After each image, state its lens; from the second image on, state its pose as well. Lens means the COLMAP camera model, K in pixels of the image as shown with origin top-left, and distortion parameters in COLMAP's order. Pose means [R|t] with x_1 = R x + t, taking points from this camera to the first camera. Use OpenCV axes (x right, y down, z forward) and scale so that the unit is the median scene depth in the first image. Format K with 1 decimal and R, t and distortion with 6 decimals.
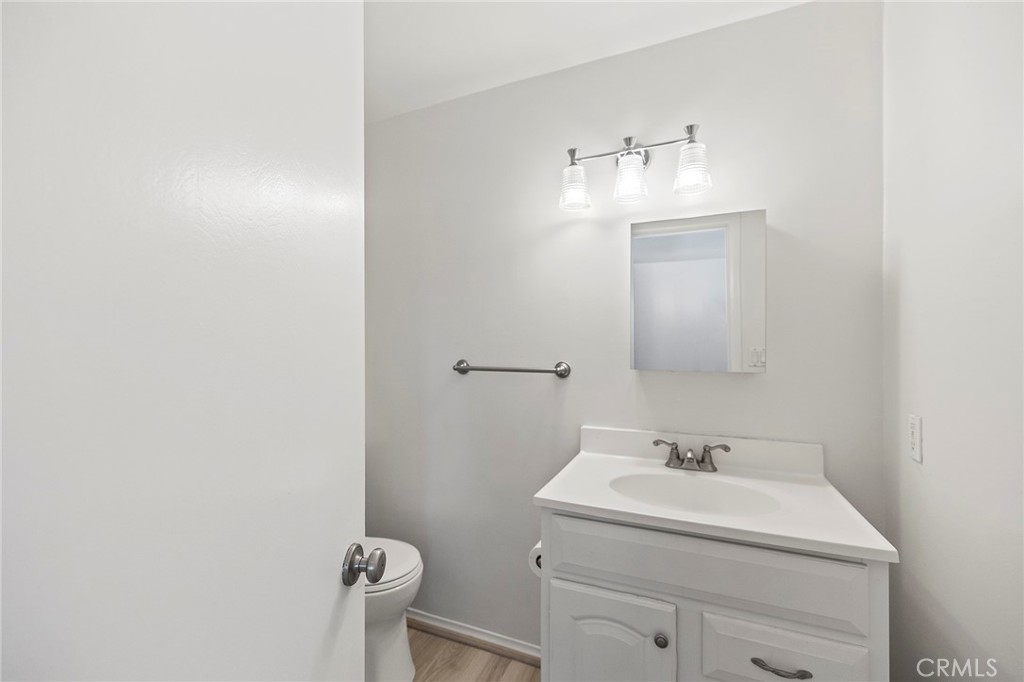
lens RADIAL K [[433.7, 0, 504.8], [0, 433.7, 343.1], [0, 0, 1]] dist [0.003592, -0.000134]
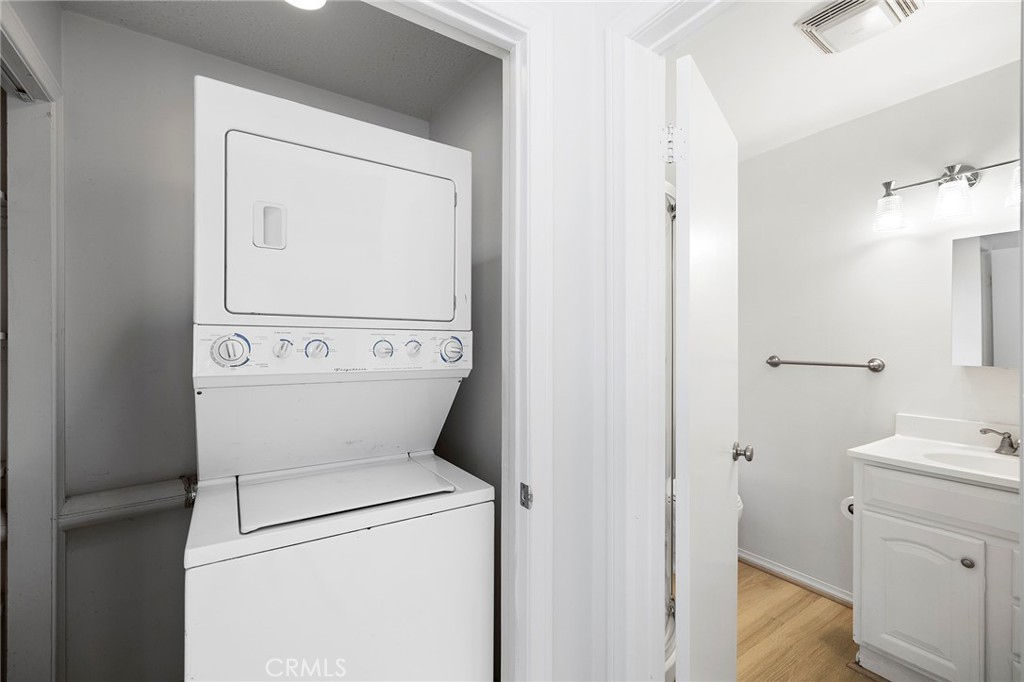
lens RADIAL K [[433.7, 0, 504.8], [0, 433.7, 343.1], [0, 0, 1]] dist [0.003592, -0.000134]
pose [[0.833439, 0.003561, -0.552600, -0.064457], [-0.002285, 0.999993, 0.002998, -0.000357], [0.552607, -0.001236, 0.833441, -0.630918]]
